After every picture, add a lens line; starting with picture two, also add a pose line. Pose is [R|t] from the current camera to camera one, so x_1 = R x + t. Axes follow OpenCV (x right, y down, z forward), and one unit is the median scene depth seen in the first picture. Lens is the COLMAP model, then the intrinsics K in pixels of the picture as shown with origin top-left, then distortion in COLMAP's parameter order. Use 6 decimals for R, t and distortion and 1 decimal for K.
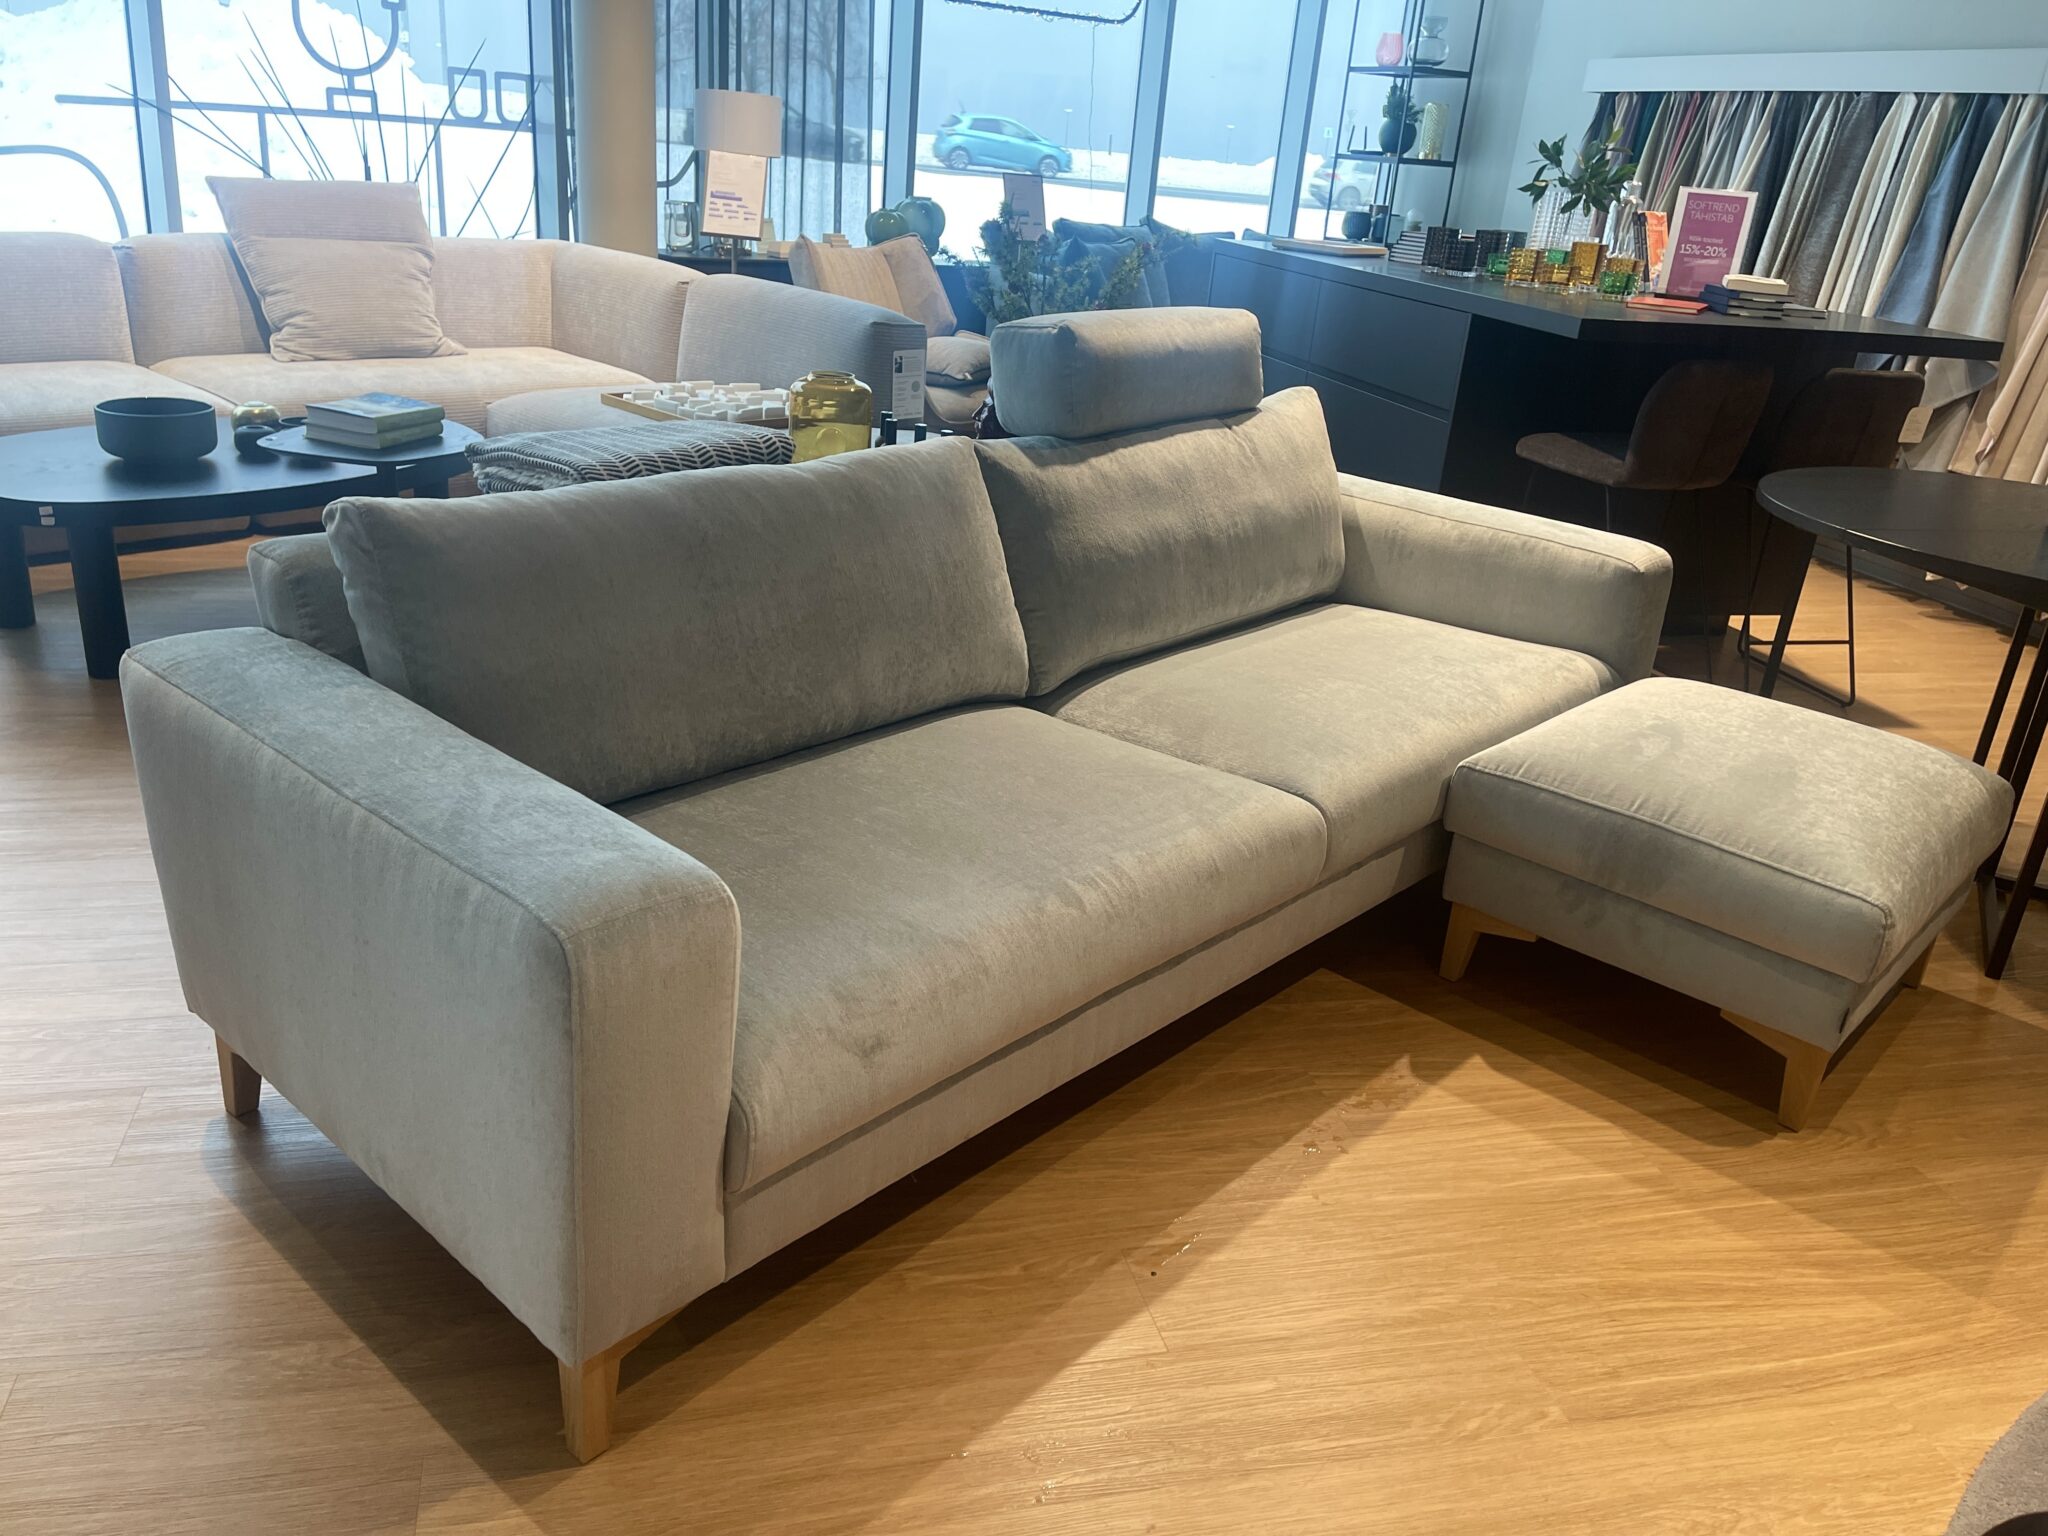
lens RADIAL K [[1559.5, 0, 1012.4], [0, 1559.5, 785.6], [0, 0, 1]] dist [0.061758, -0.088406]
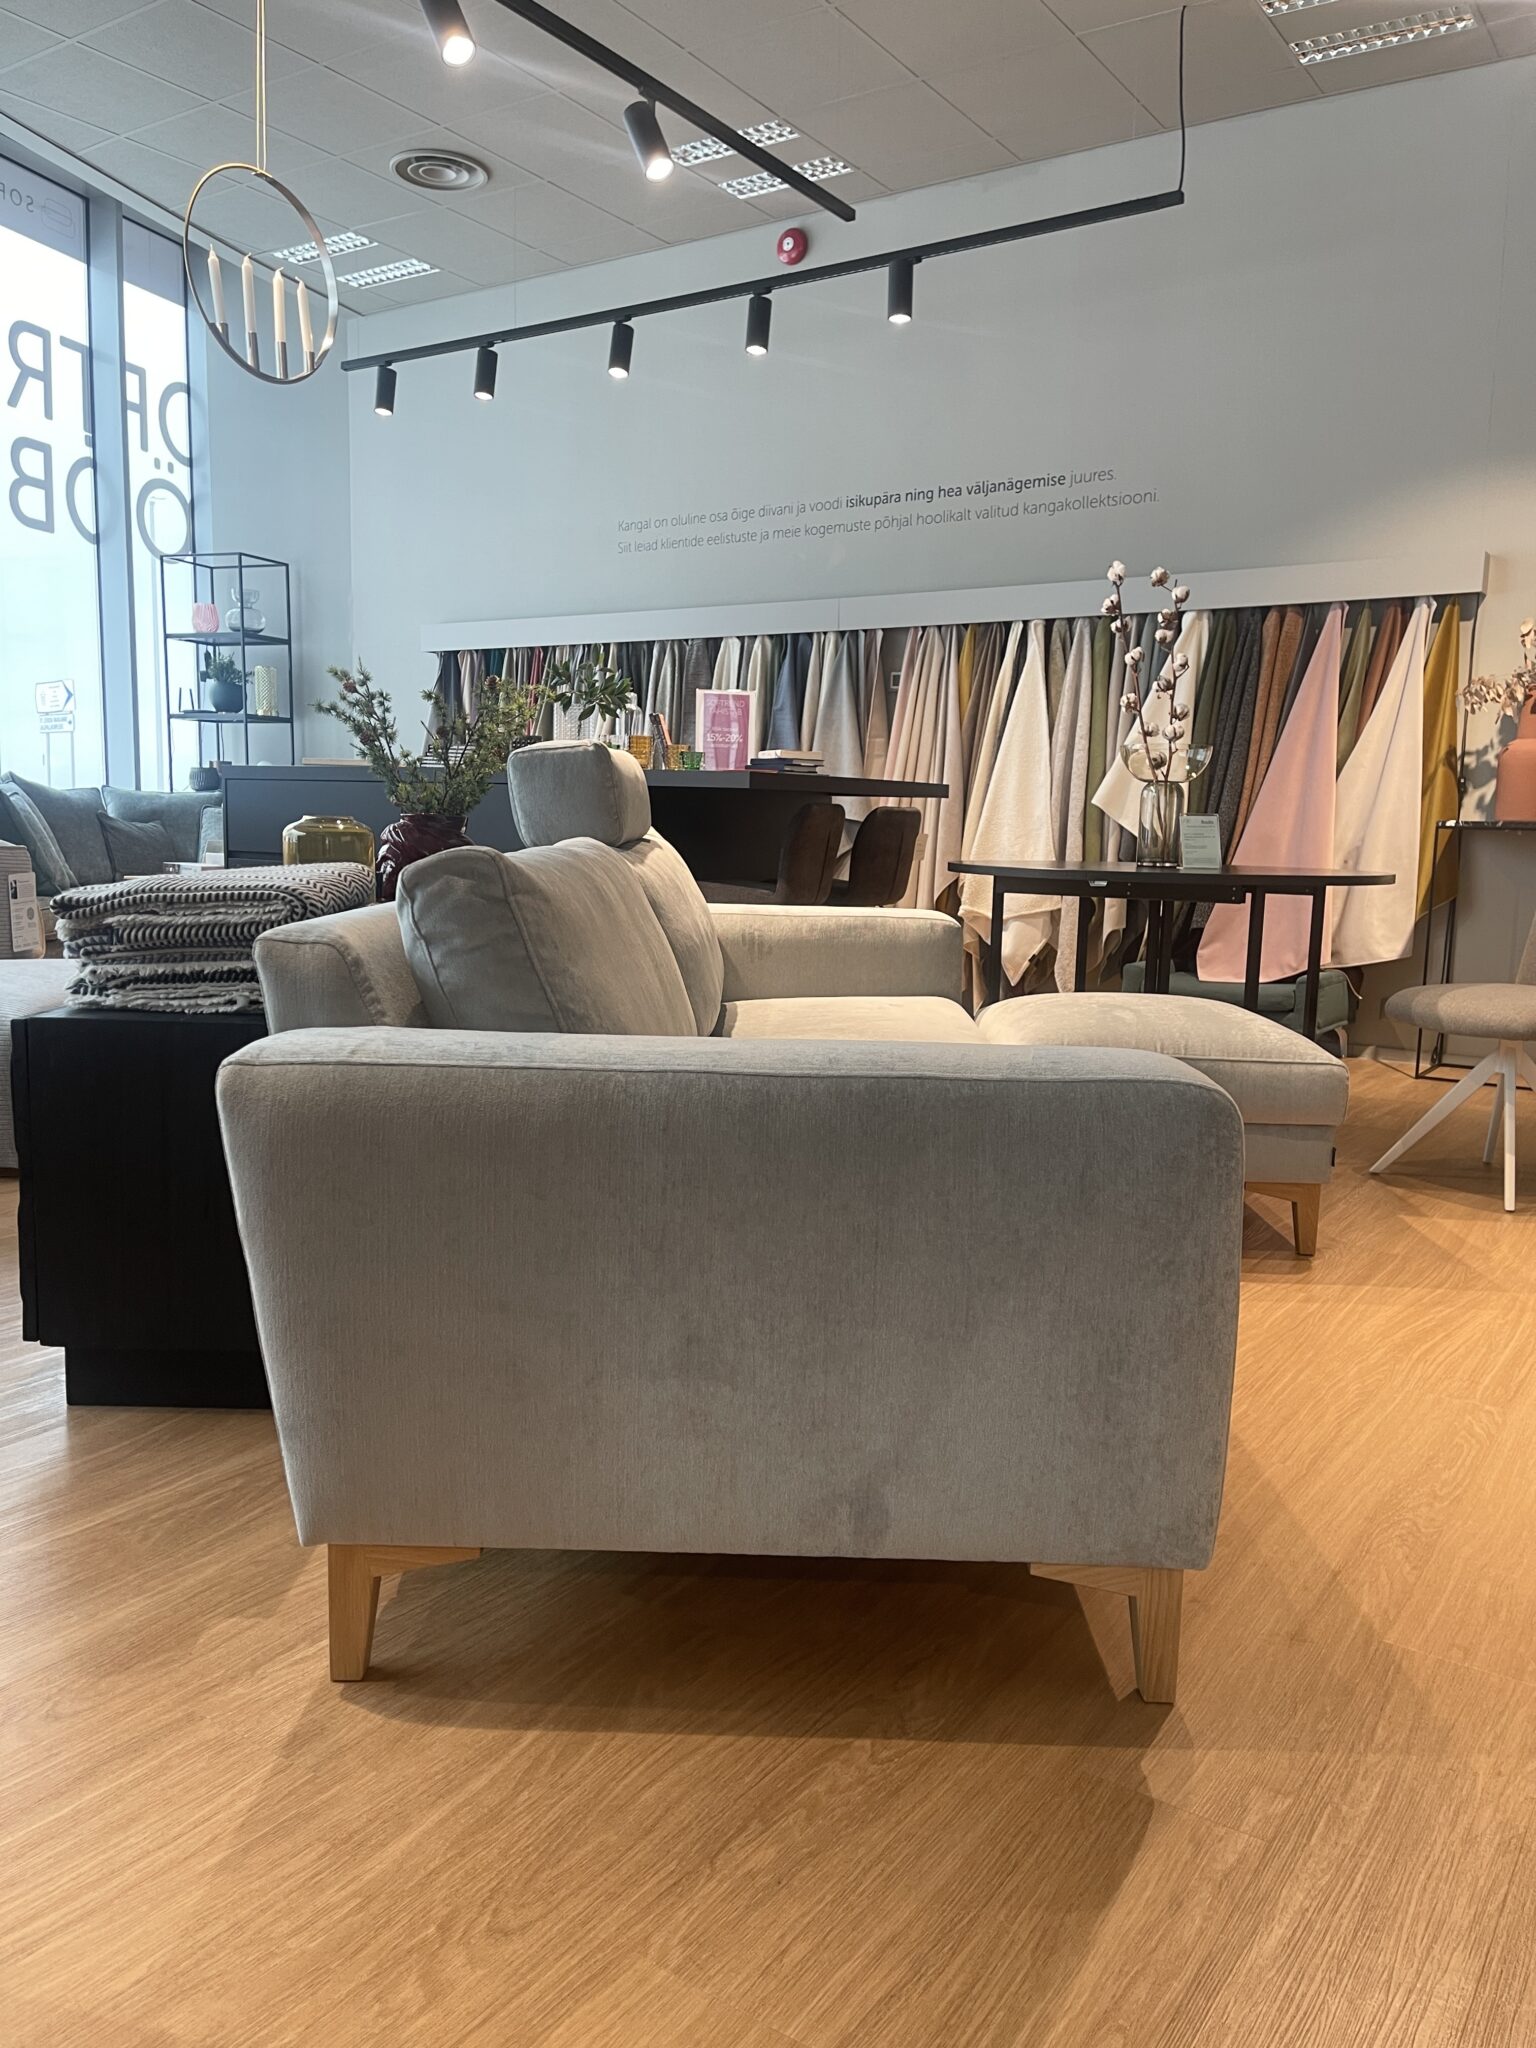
lens RADIAL K [[1559.5, 0, 780.9], [0, 1559.5, 1021.0], [0, 0, 1]] dist [0.061758, -0.088406]
pose [[0.743945, -0.147419, 0.651777, -0.333081], [0.286671, 0.951459, -0.112009, 0.022444], [-0.603626, 0.270174, 0.750094, 0.098204]]
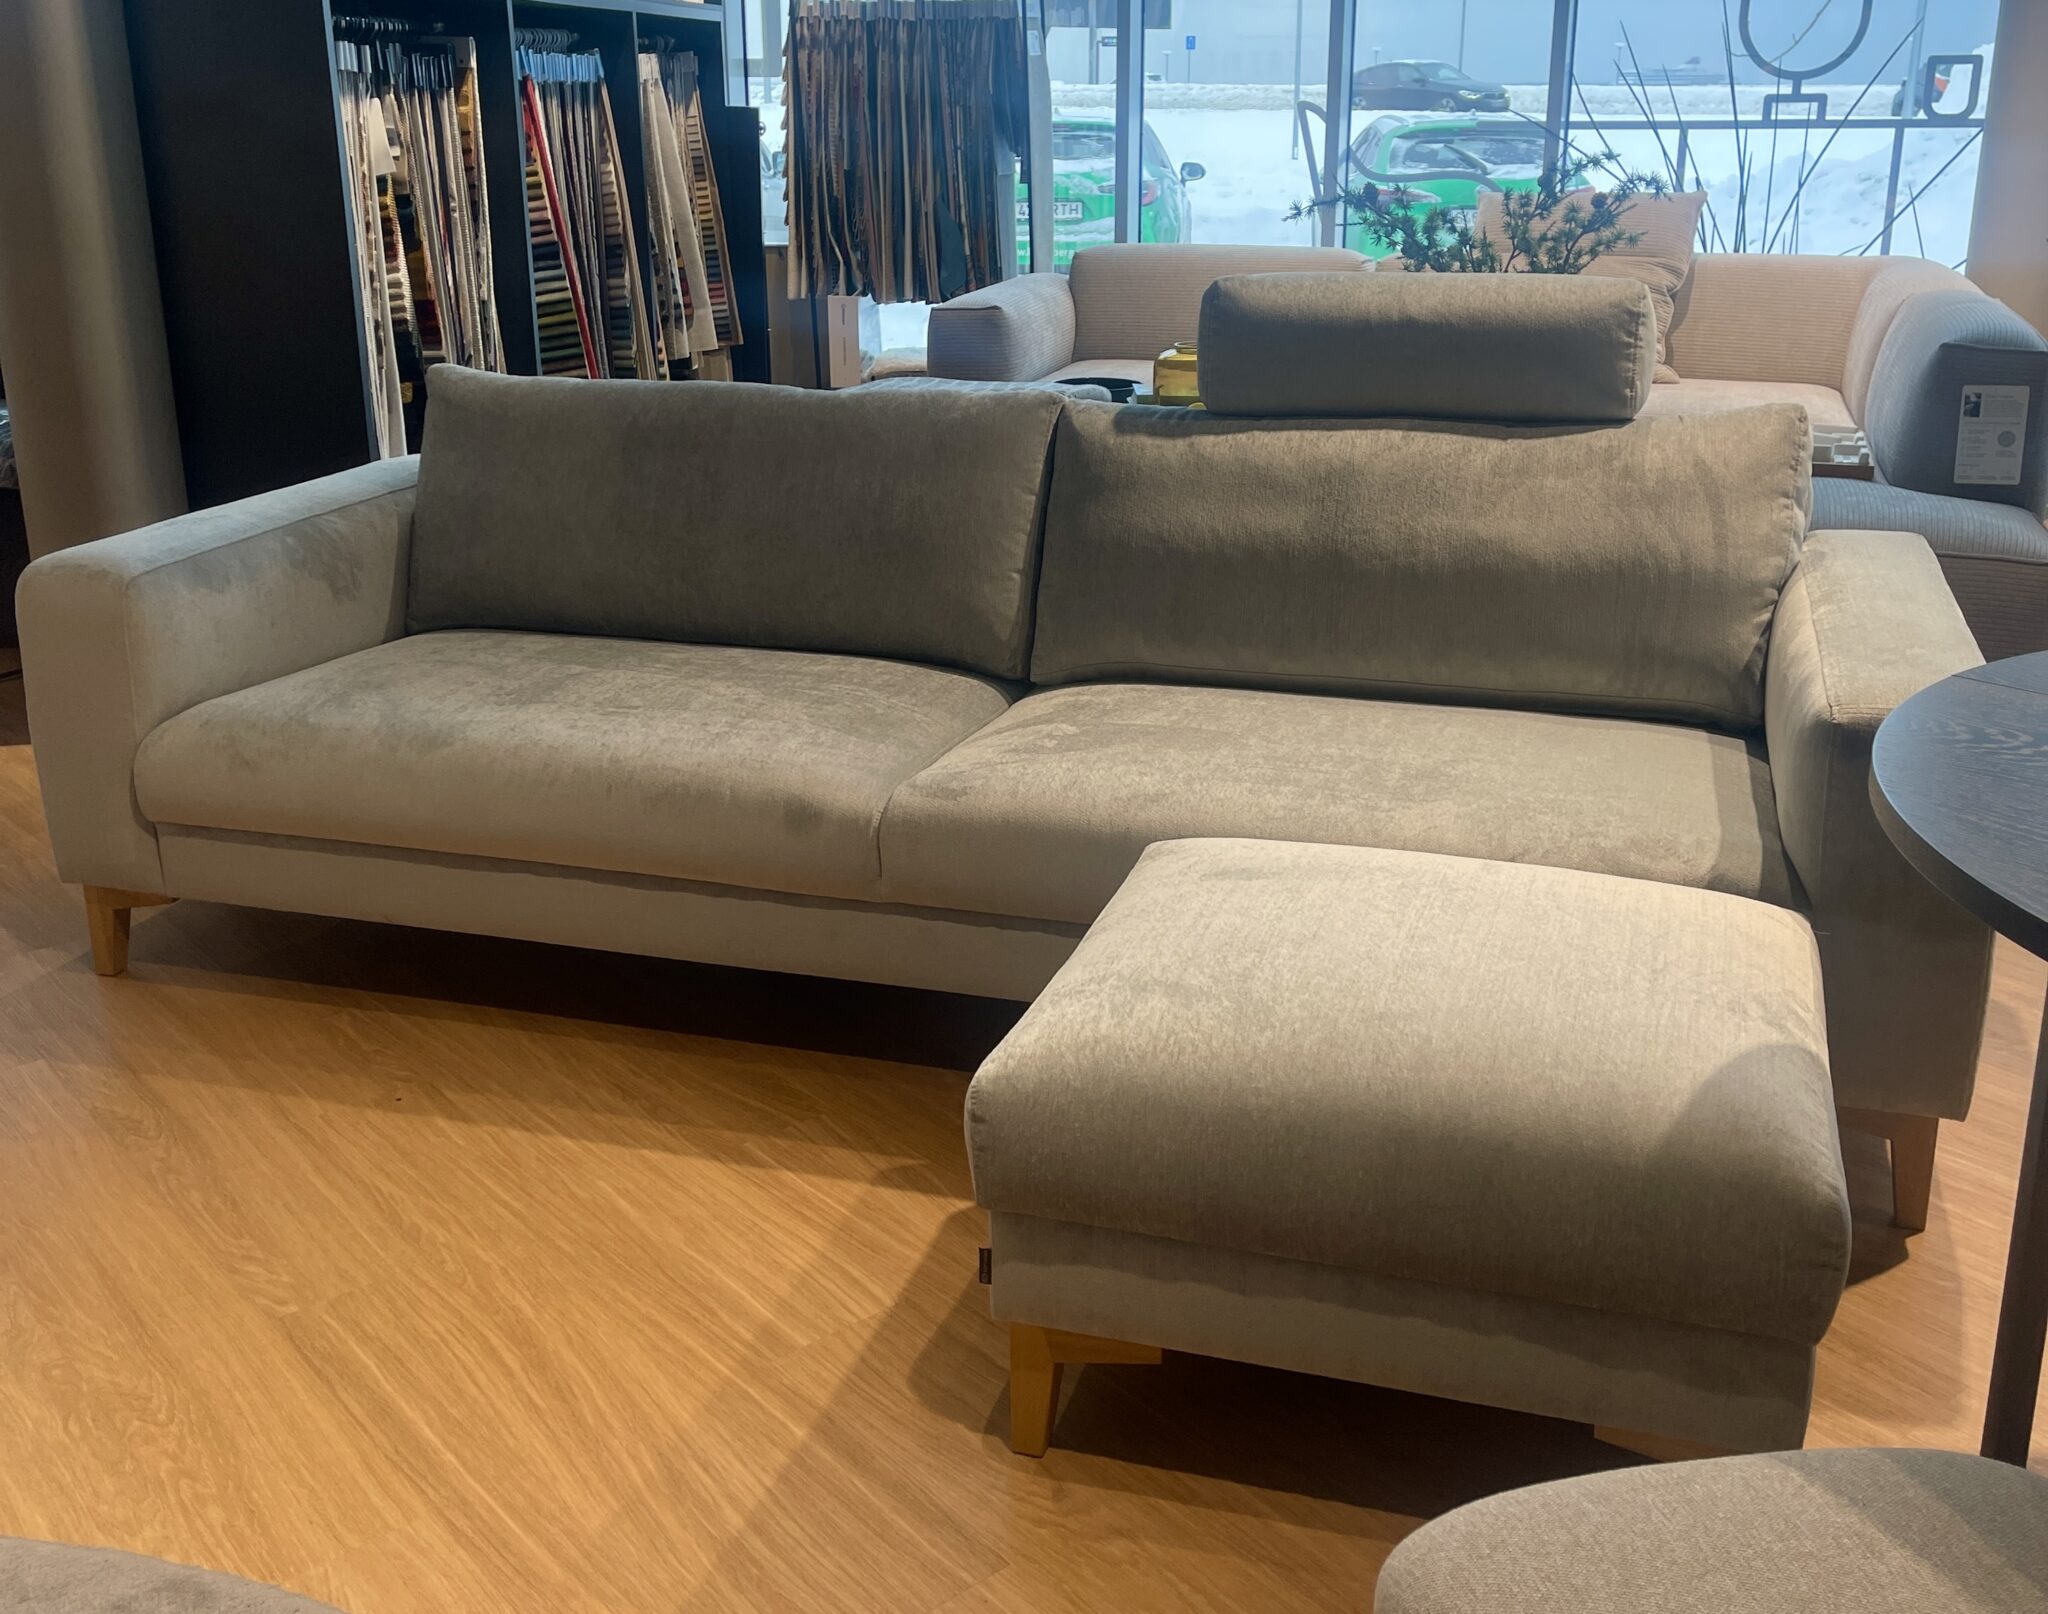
lens RADIAL K [[2002.7, 0, 1021.5], [0, 2002.7, 792.4], [0, 0, 1]] dist [0.005420, 0.000000]
pose [[0.426136, 0.216791, -0.878299, 0.553338], [-0.309345, 0.947257, 0.083723, -0.050353], [0.850126, 0.236020, 0.470724, 0.262844]]
